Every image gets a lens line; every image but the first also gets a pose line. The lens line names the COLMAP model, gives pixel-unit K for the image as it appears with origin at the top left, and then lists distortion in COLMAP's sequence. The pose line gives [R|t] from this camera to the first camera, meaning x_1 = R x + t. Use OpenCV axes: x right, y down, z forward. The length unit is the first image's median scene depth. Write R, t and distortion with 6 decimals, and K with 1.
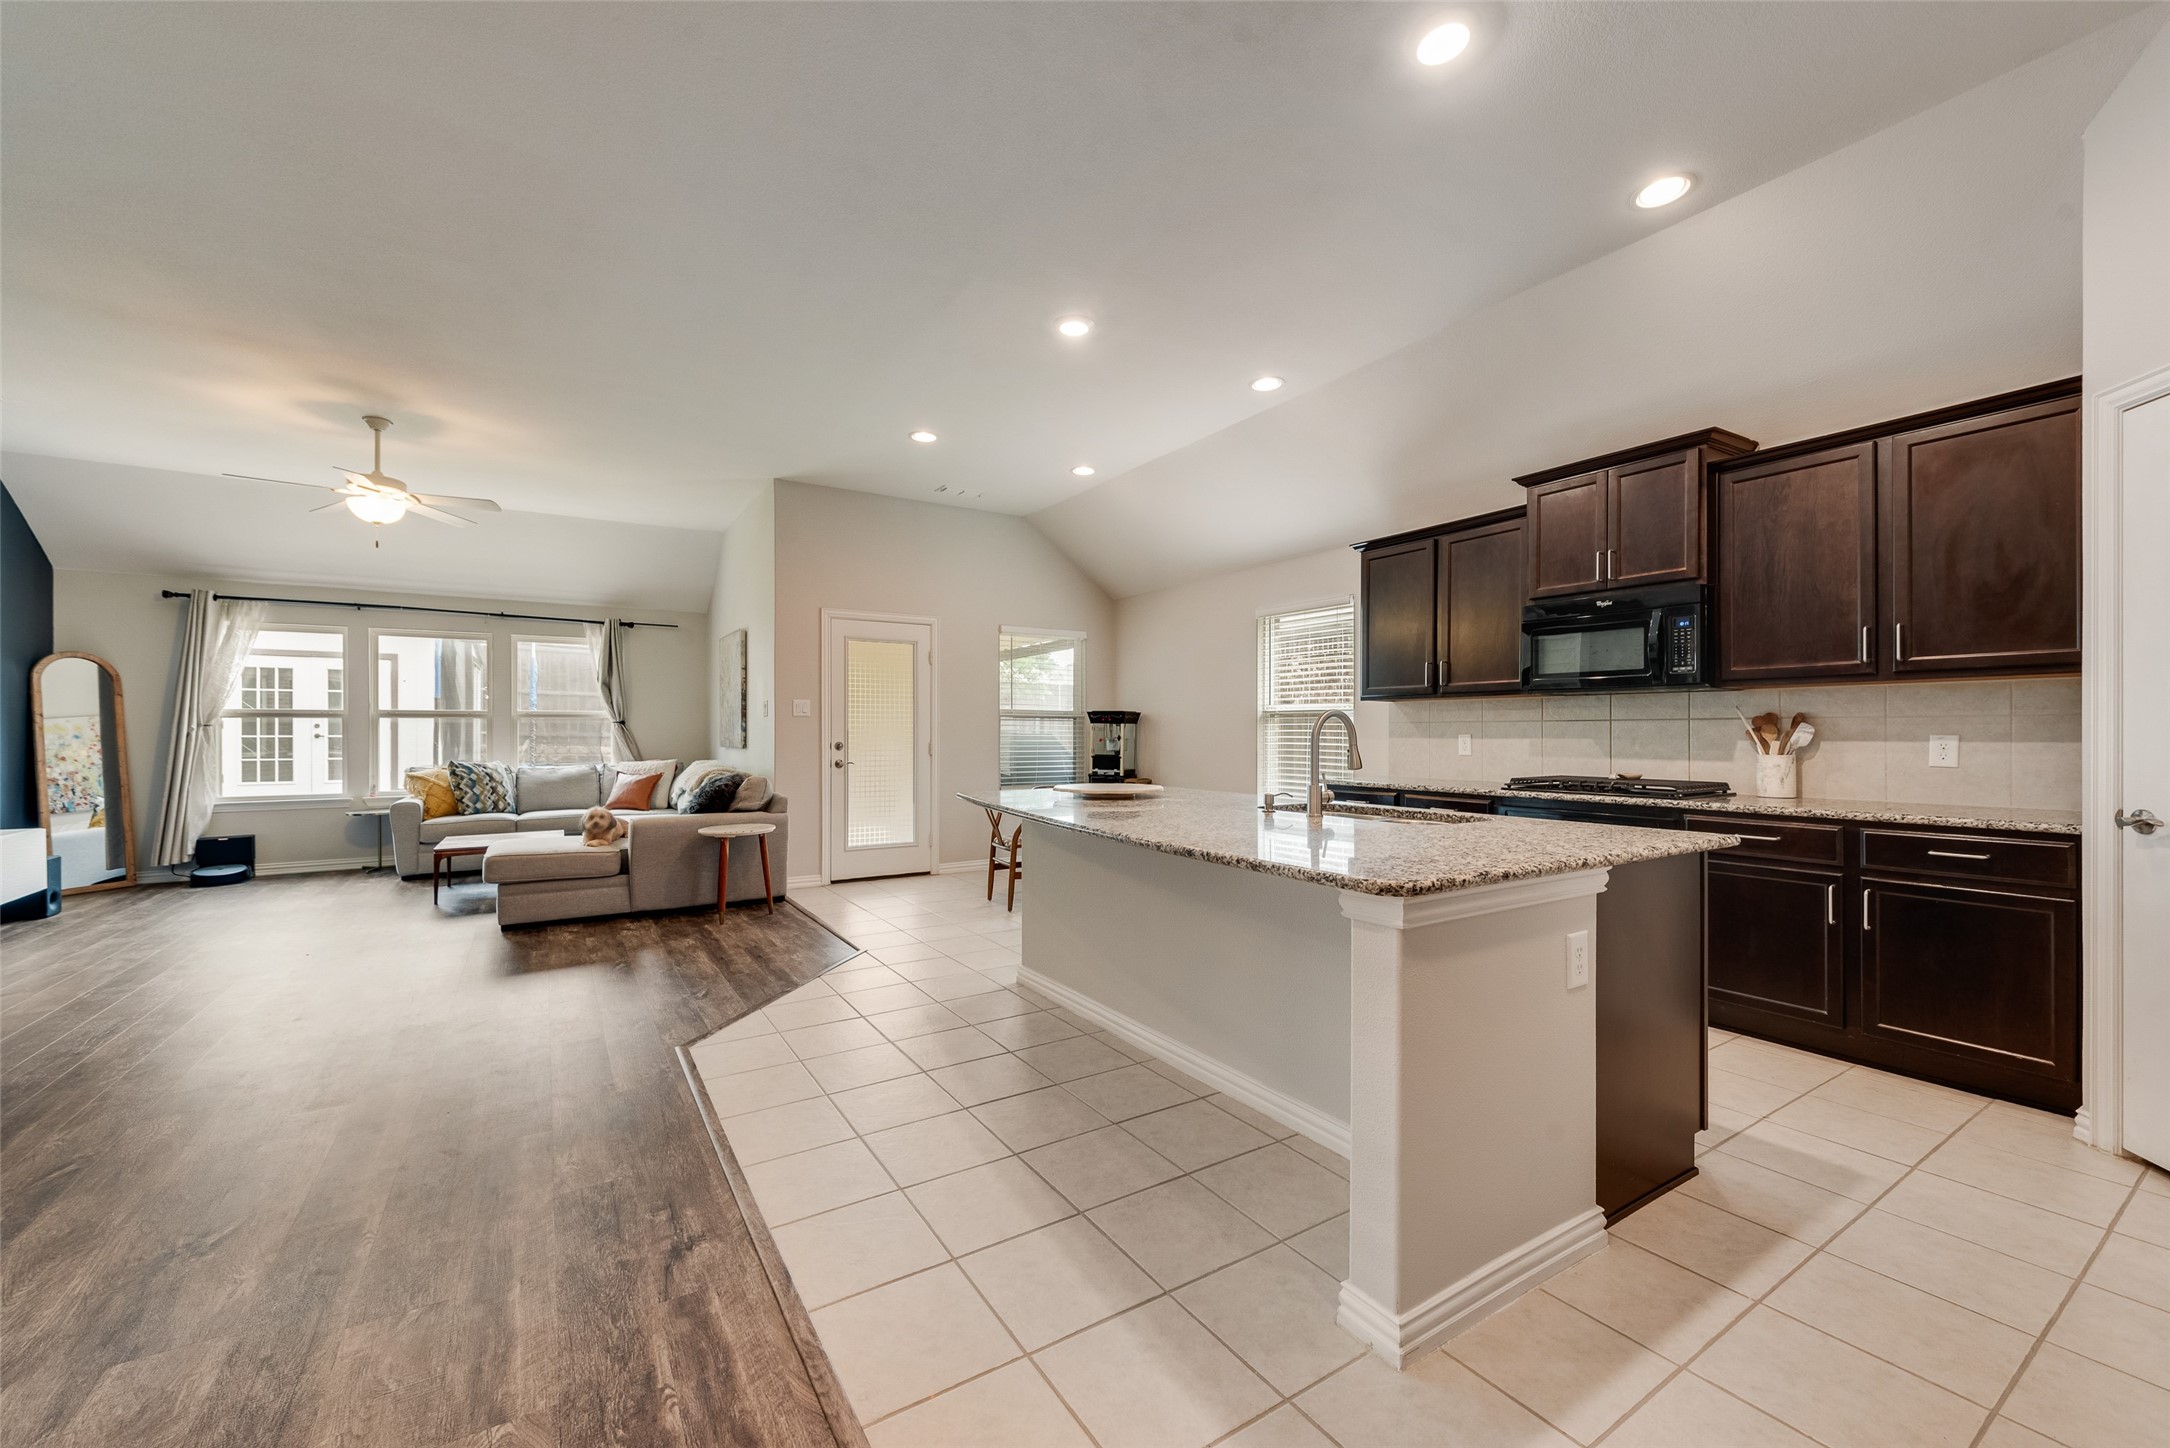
lens RADIAL K [[838.9, 0, 1071.3], [0, 838.9, 730.2], [0, 0, 1]] dist [0.019997, -0.007632]
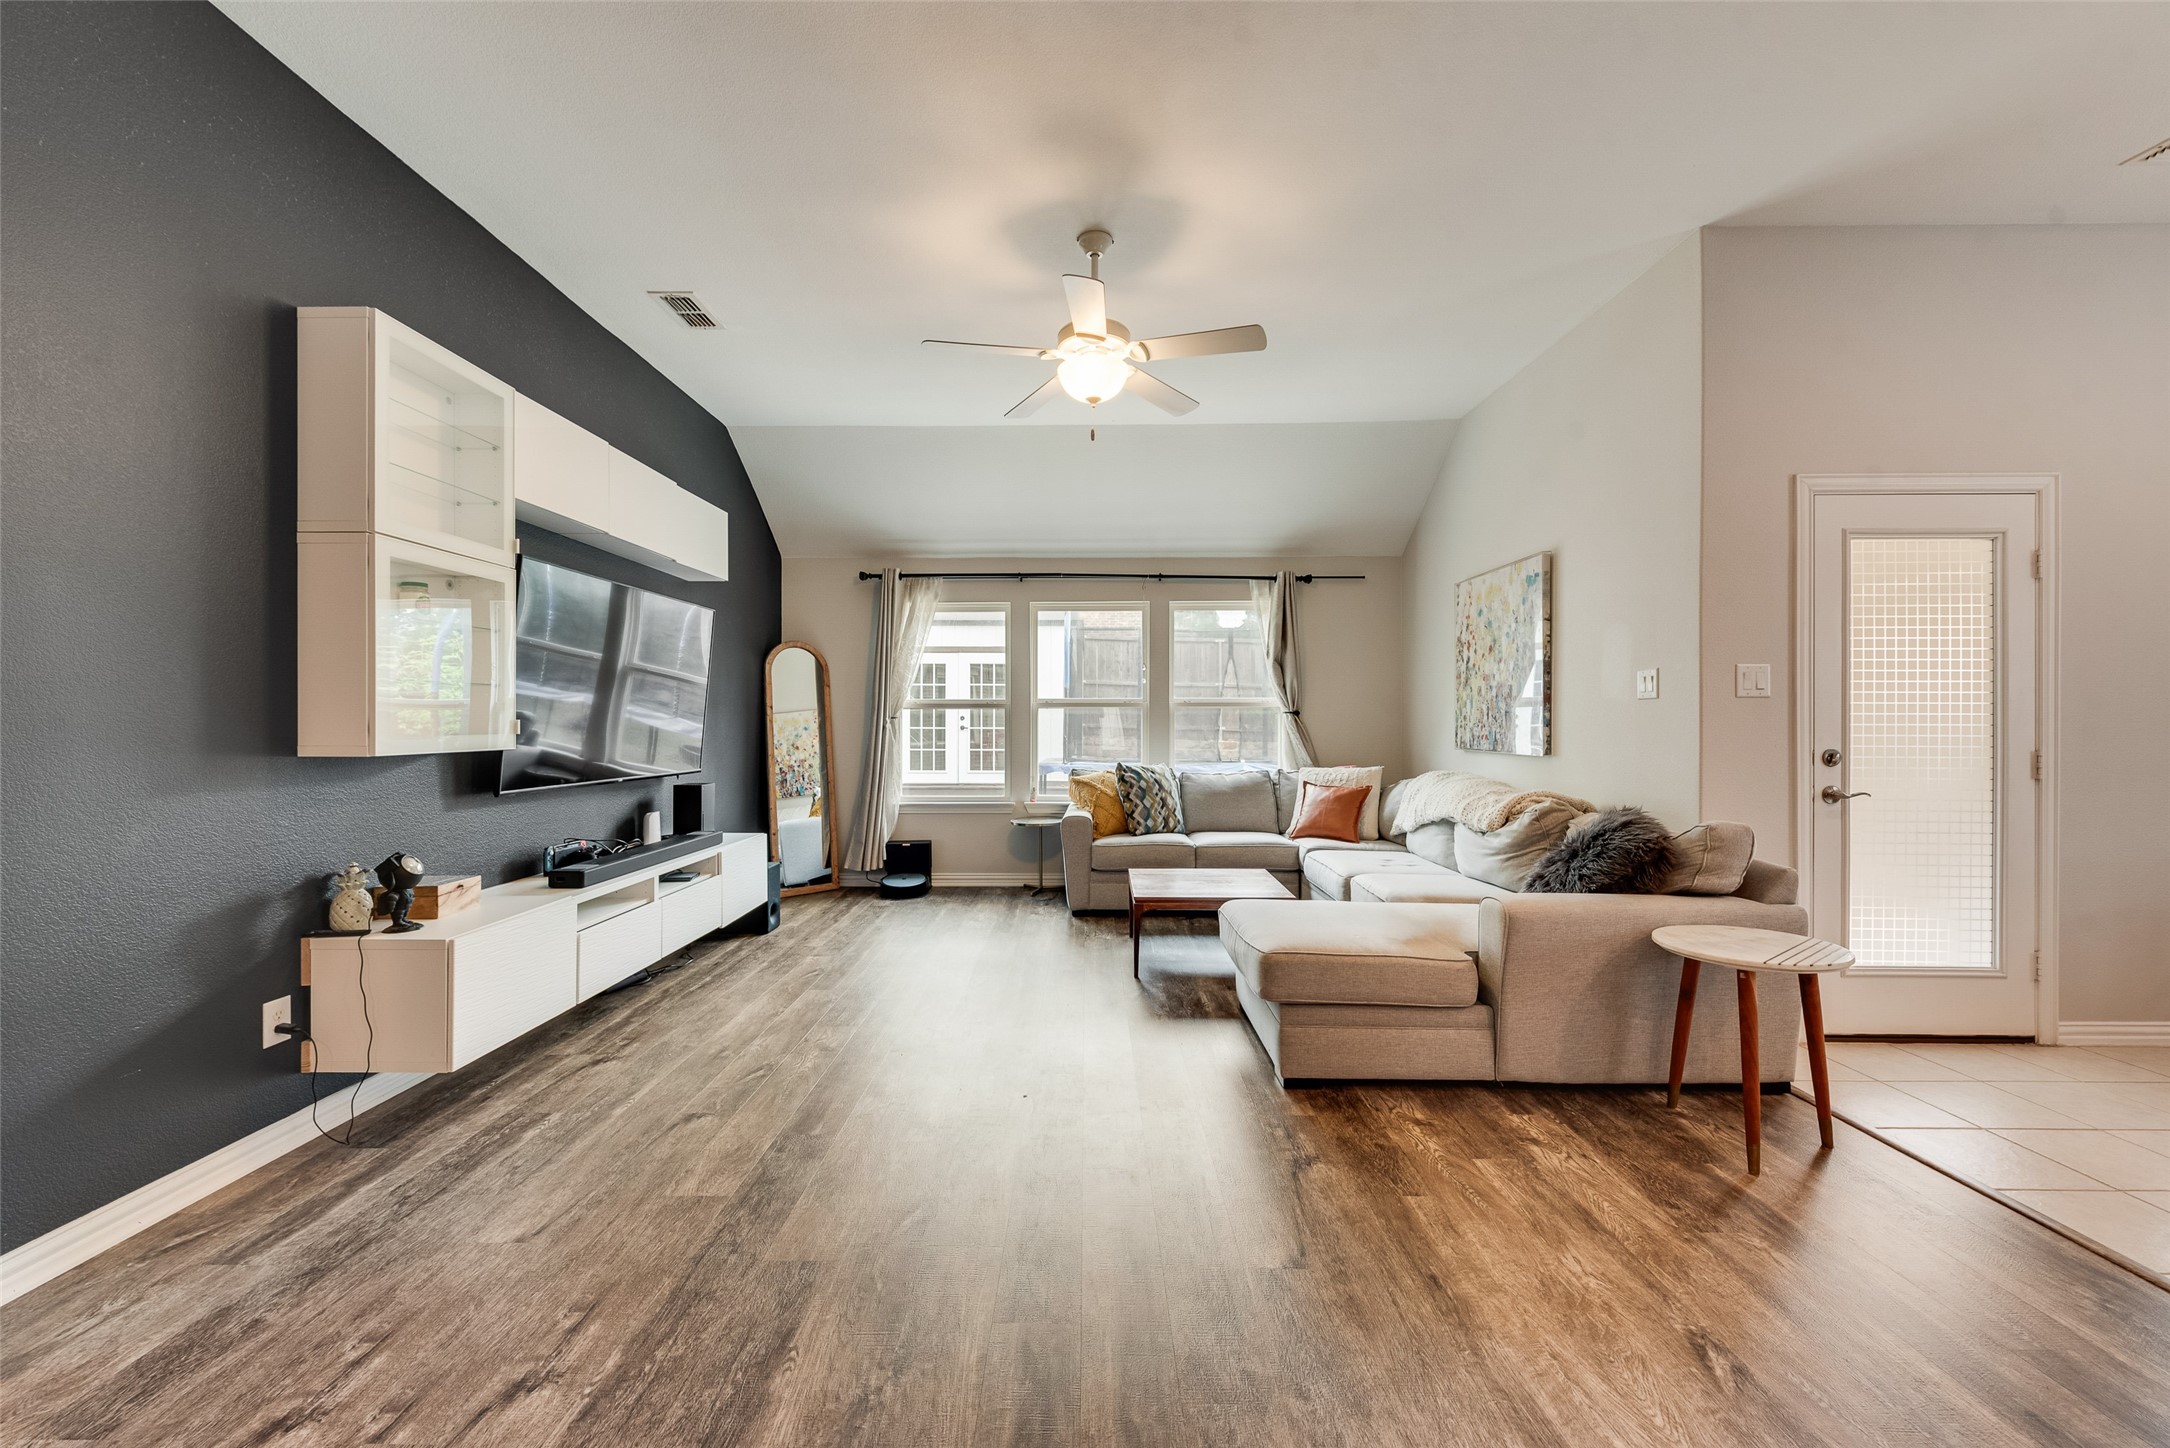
lens RADIAL K [[849.1, 0, 1071.1], [0, 849.1, 721.4], [0, 0, 1]] dist [0.003954, -0.000181]
pose [[0.838876, 0.000389, -0.544322, -0.360882], [-0.000912, 0.999999, -0.000690, -0.001109], [0.544322, 0.001075, 0.838876, 0.338289]]
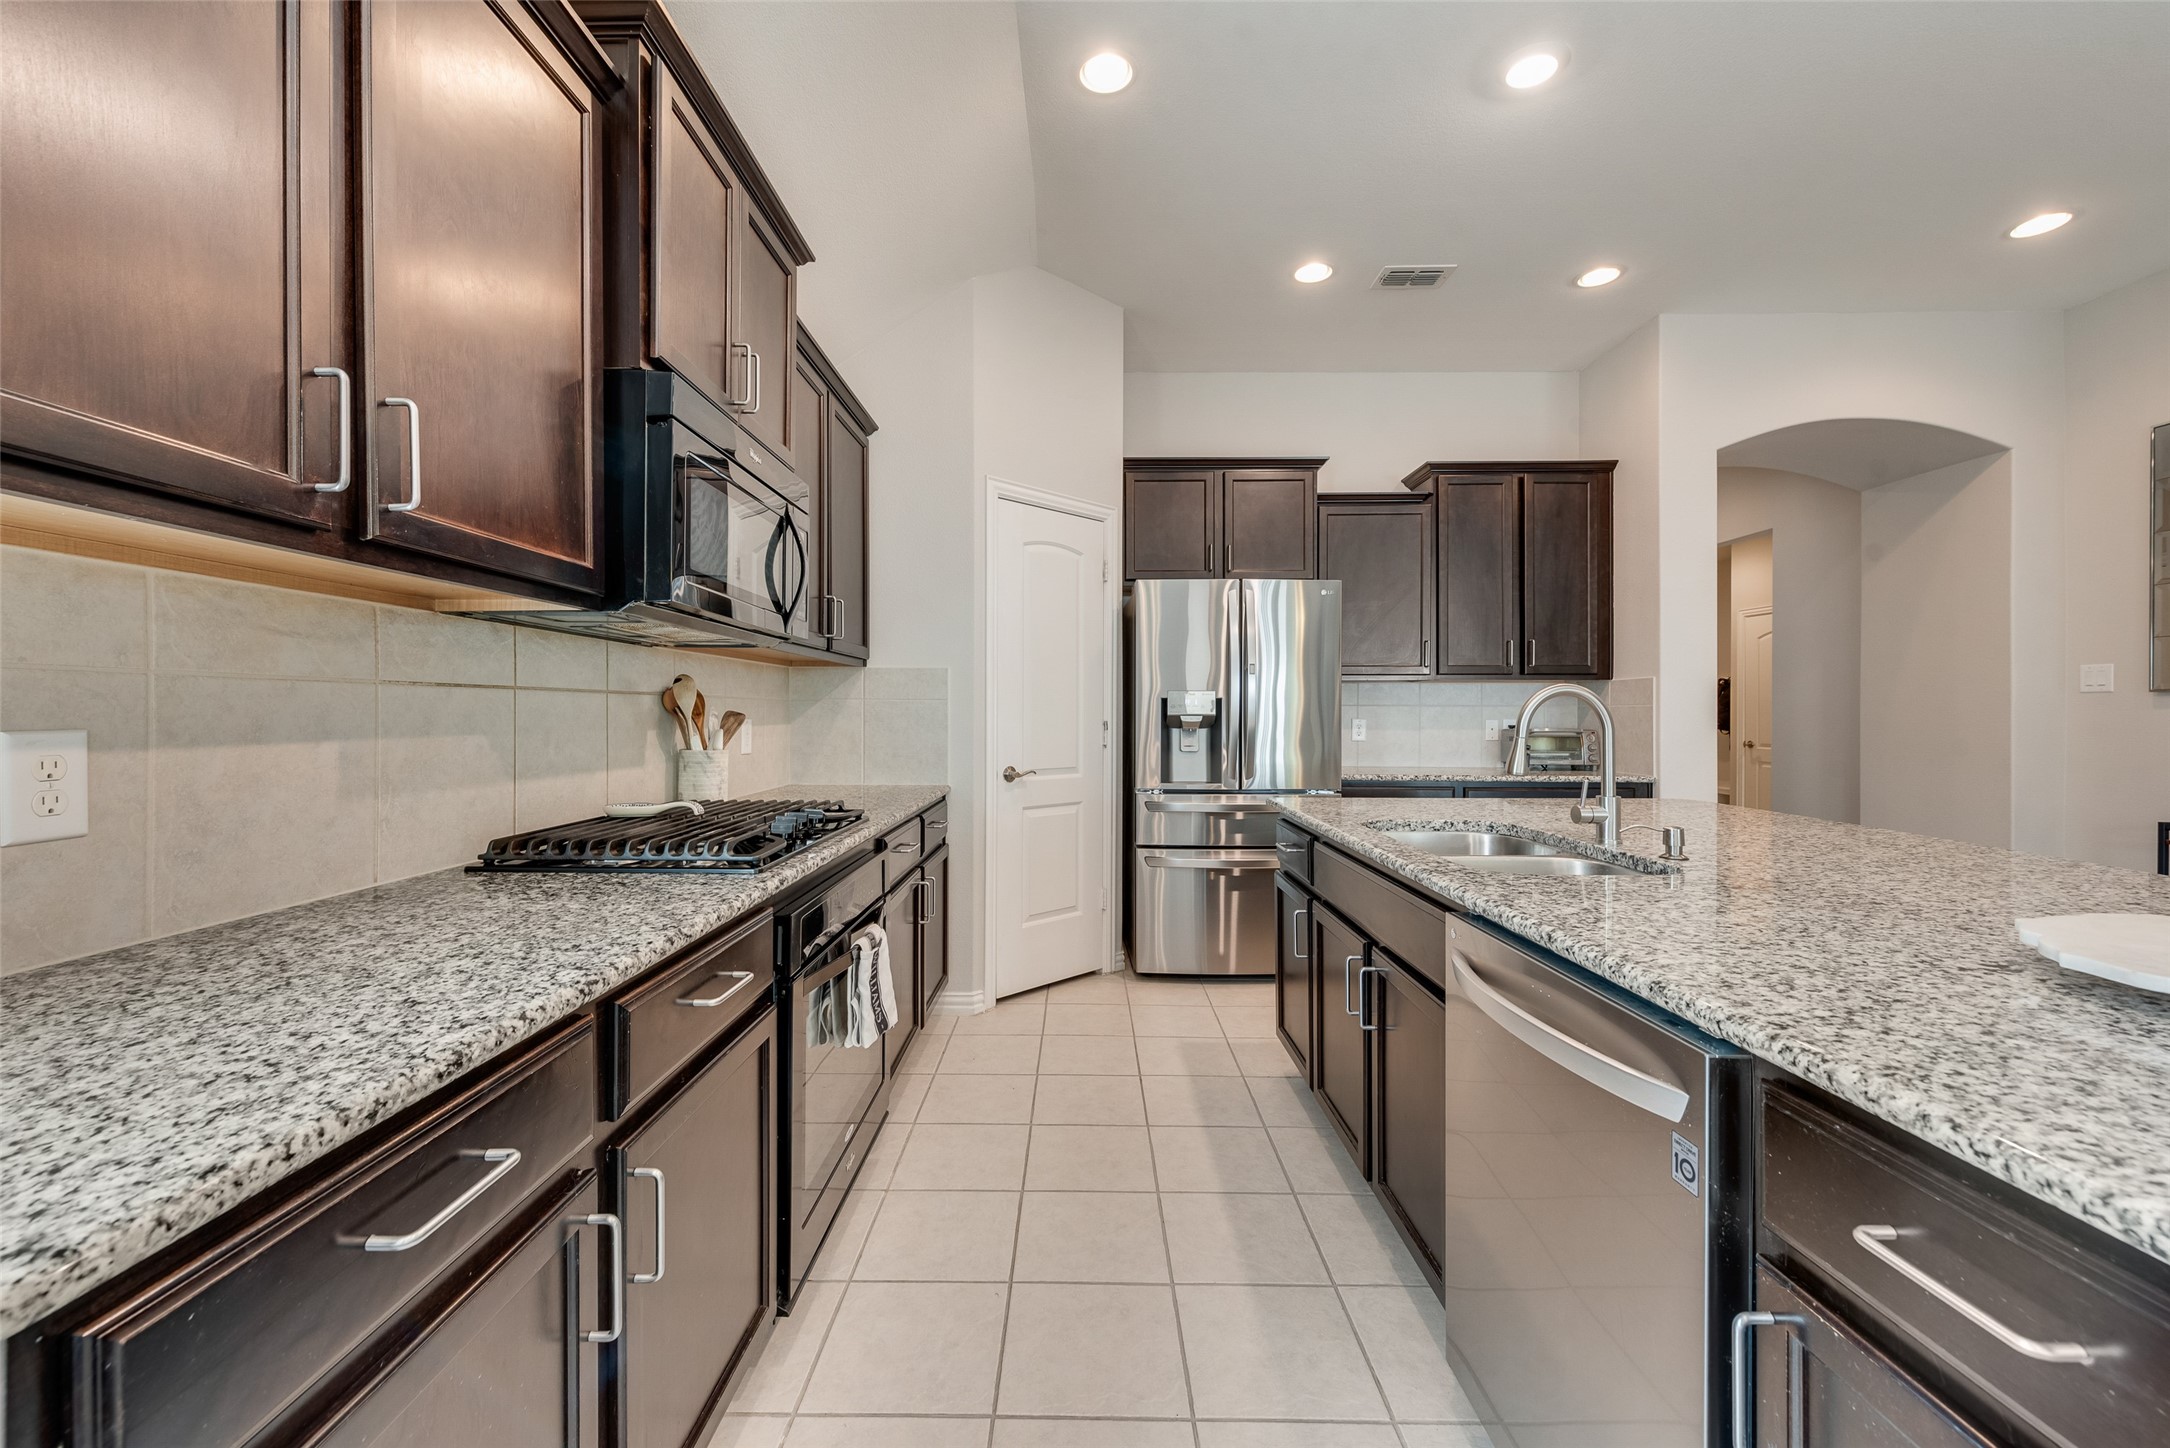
lens RADIAL K [[849.1, 0, 1071.1], [0, 849.1, 721.4], [0, 0, 1]] dist [0.003954, -0.000181]
pose [[-0.843207, -0.009946, 0.537497, 0.117012], [-0.006101, 0.999941, 0.008932, -0.000568], [-0.537554, 0.004252, -0.843218, 0.748601]]
